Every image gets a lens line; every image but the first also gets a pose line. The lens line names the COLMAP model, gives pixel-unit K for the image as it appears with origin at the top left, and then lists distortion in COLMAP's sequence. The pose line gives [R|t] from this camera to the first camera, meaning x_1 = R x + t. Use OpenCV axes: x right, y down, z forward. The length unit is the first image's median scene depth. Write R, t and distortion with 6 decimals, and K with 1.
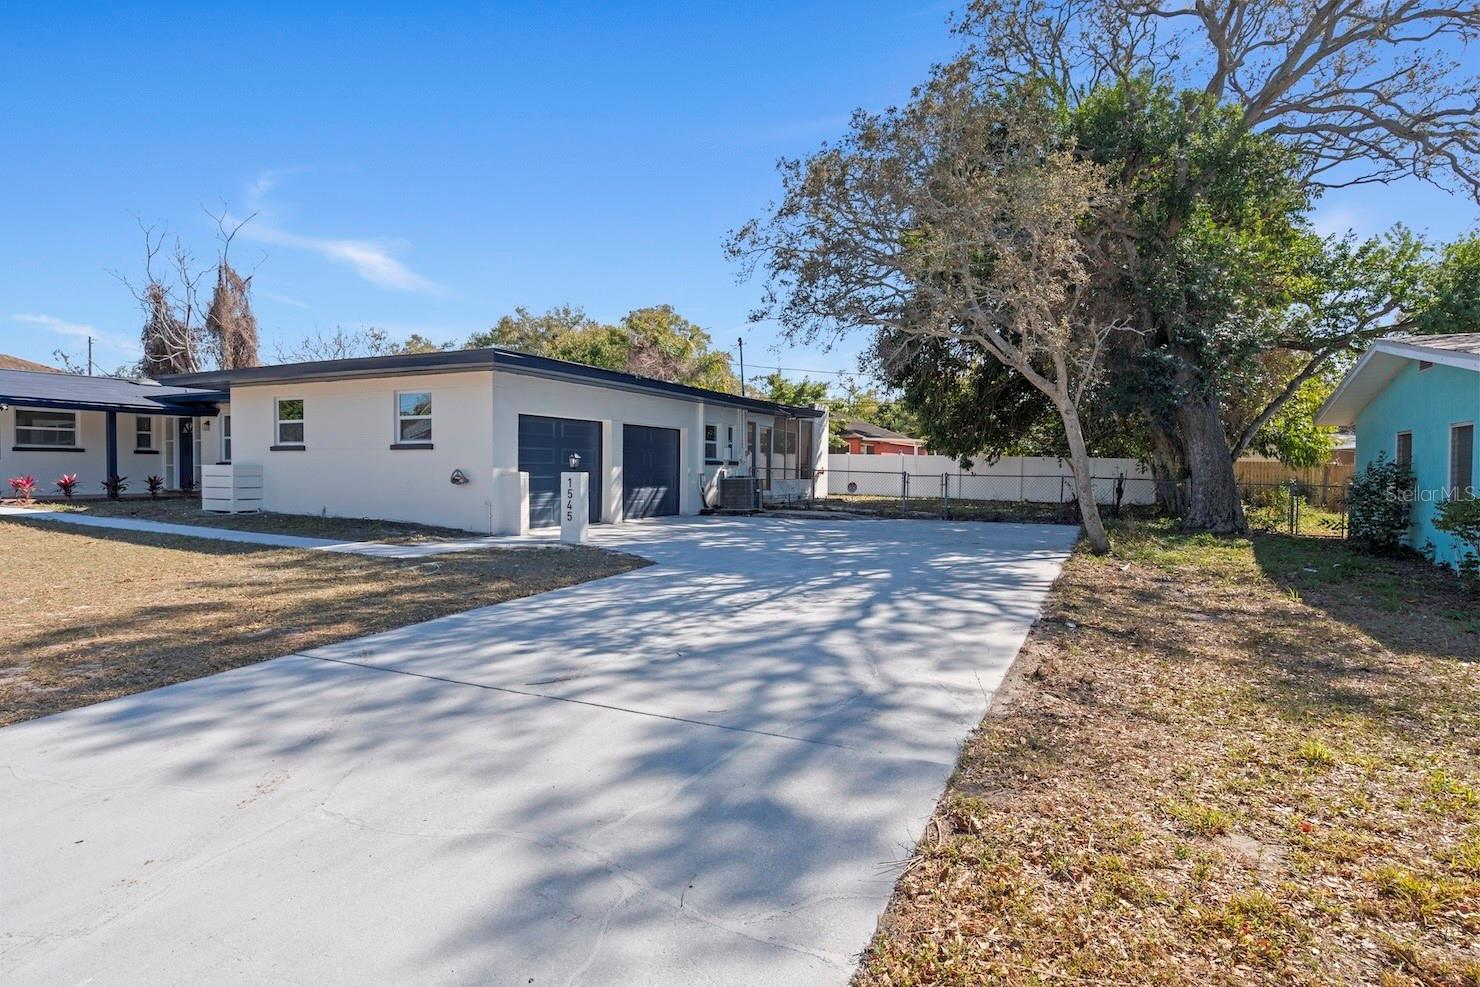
lens RADIAL K [[780.0, 0, 740.0], [0, 780.0, 493.5], [0, 0, 1]] dist [-0.005849, -0.000524]
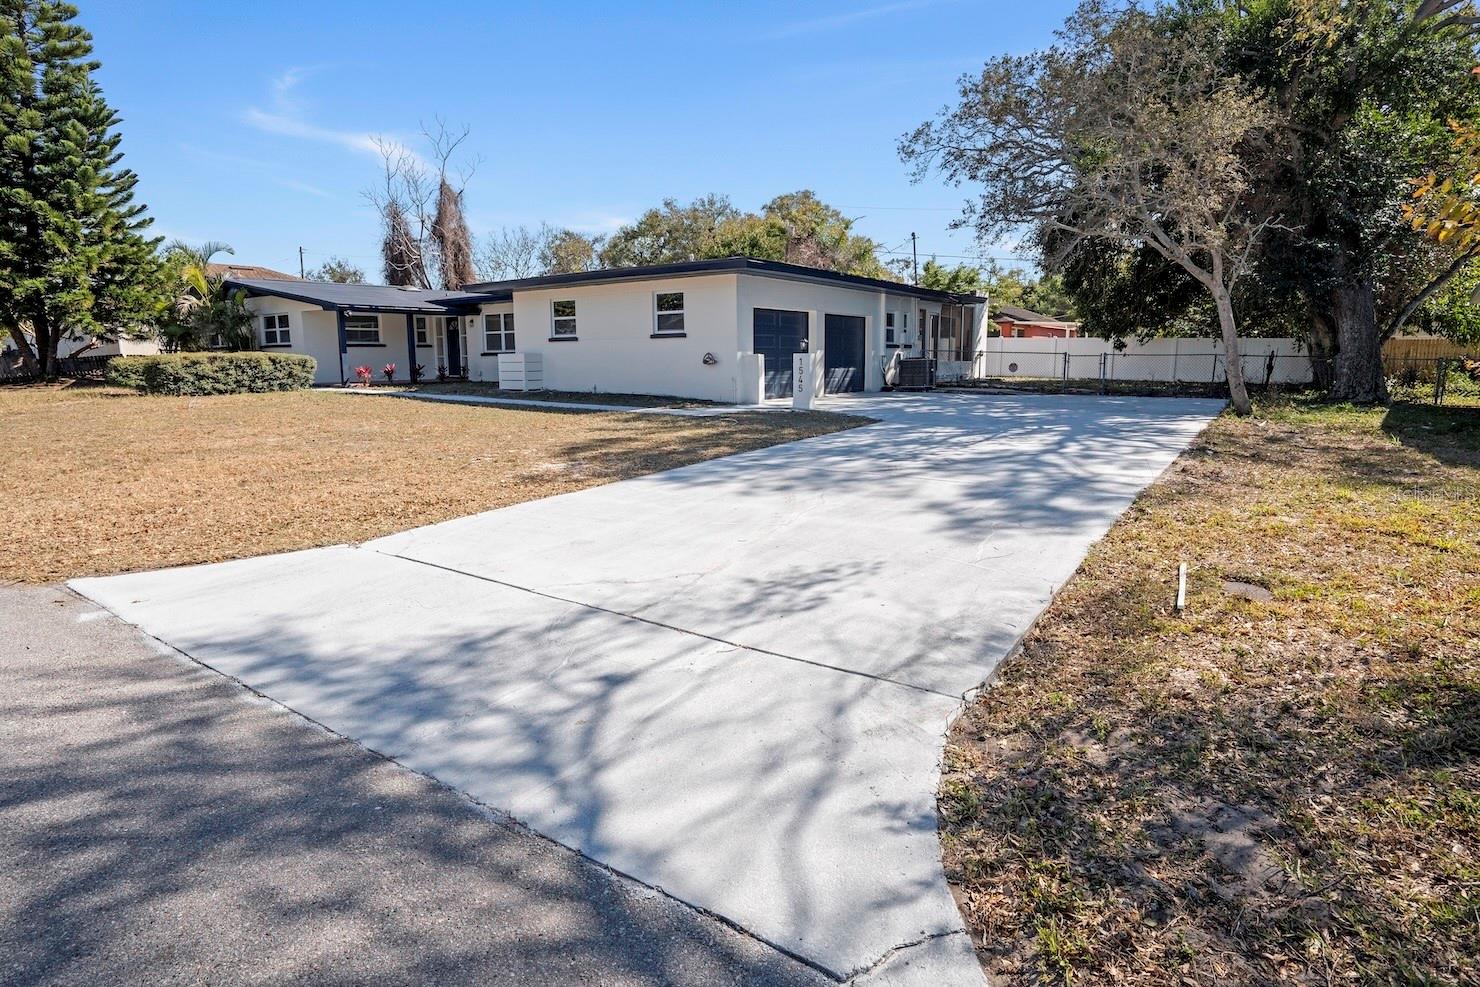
lens RADIAL K [[793.4, 0, 737.9], [0, 793.4, 475.2], [0, 0, 1]] dist [-0.056913, 0.038875]
pose [[0.987504, 0.009181, -0.157328, -0.075362], [0.009276, 0.993185, 0.116182, 0.012046], [0.157323, -0.116189, 0.980688, -0.200079]]
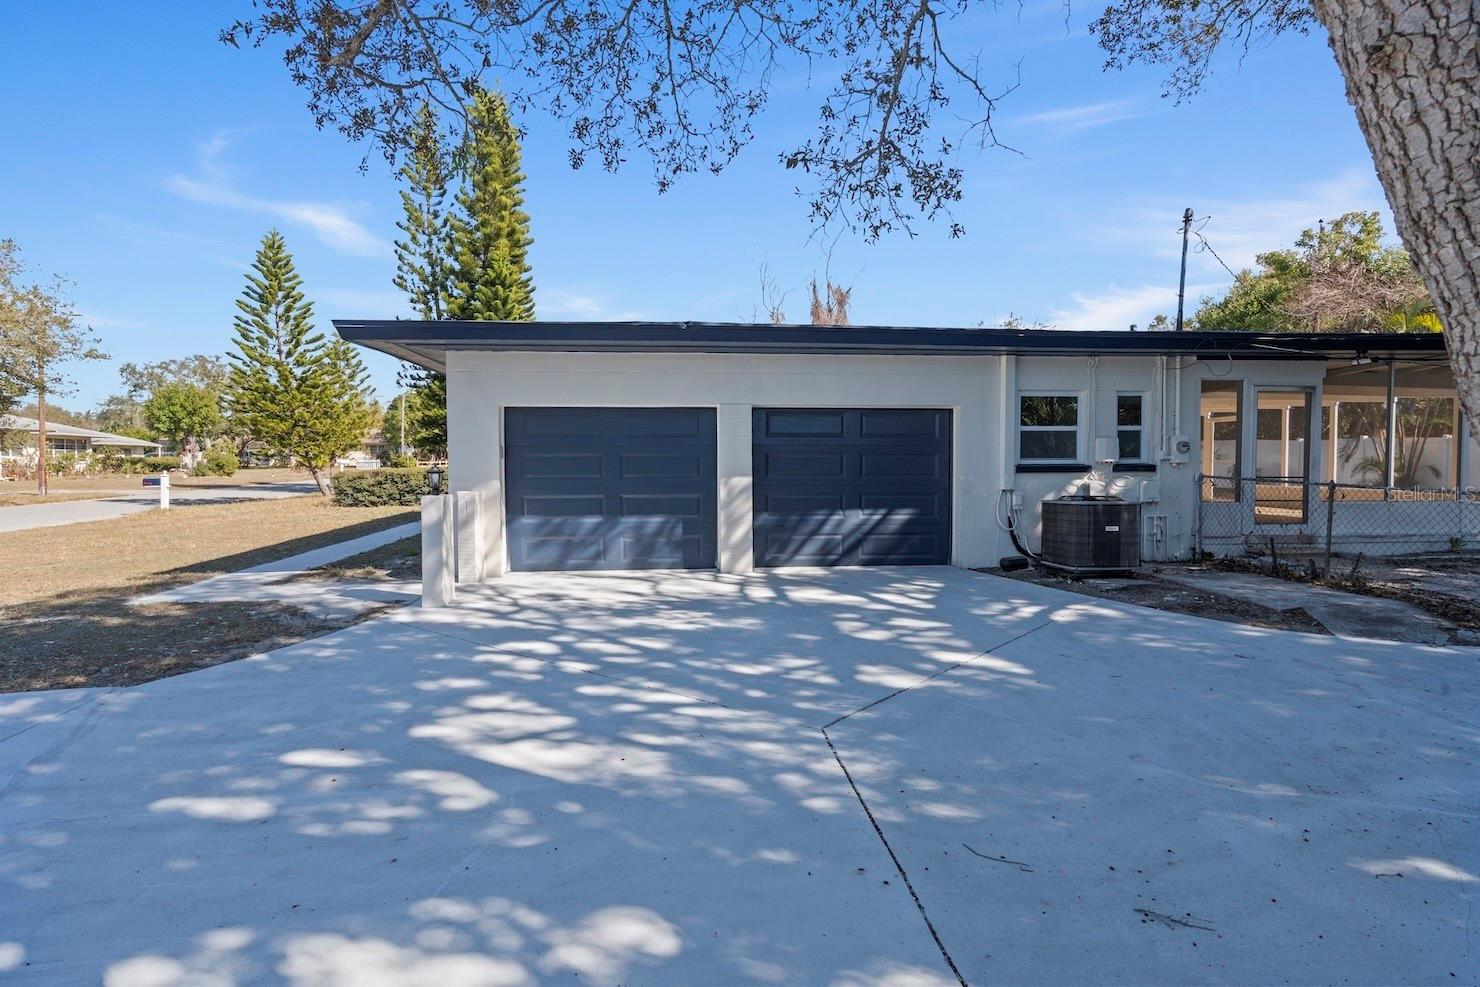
lens RADIAL K [[753.6, 0, 740.0], [0, 753.6, 493.5], [0, 0, 1]] dist [0.011091, -0.000407]
pose [[0.527781, 0.025580, -0.848995, 0.288611], [-0.020307, 0.999641, 0.017495, -0.028069], [0.849138, 0.008007, 0.528111, 0.580455]]
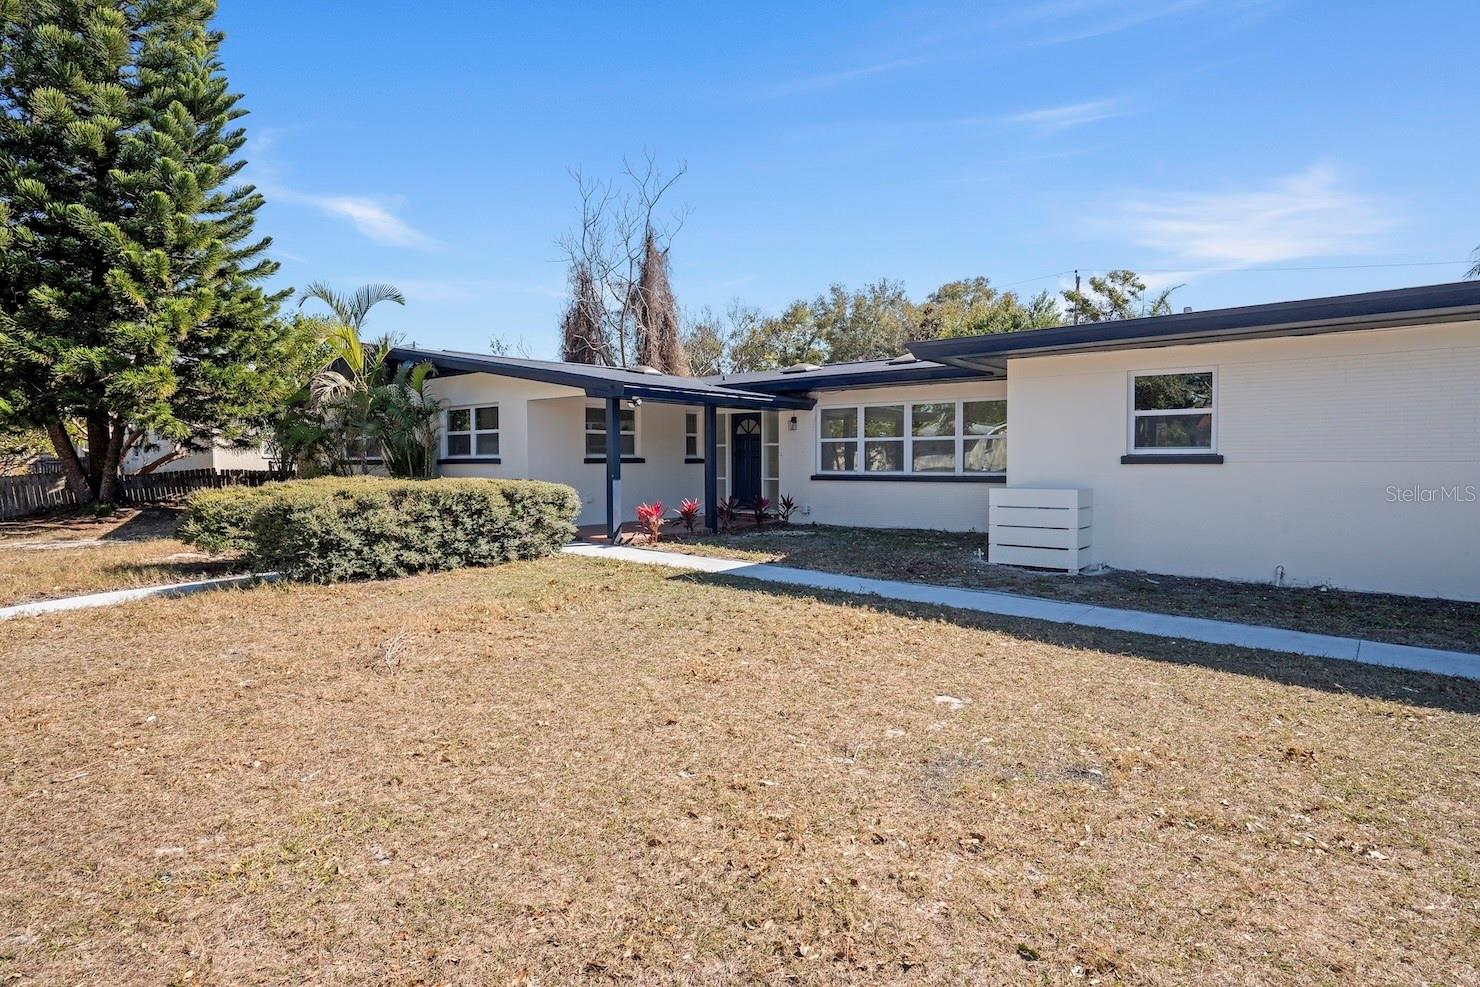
lens RADIAL K [[795.7, 0, 740.0], [0, 795.7, 493.5], [0, 0, 1]] dist [-0.062813, 0.043445]
pose [[0.973295, -0.001354, -0.229555, -0.610130], [0.003398, 0.999958, 0.008509, -0.031582], [0.229534, -0.009062, 0.973259, 0.299227]]
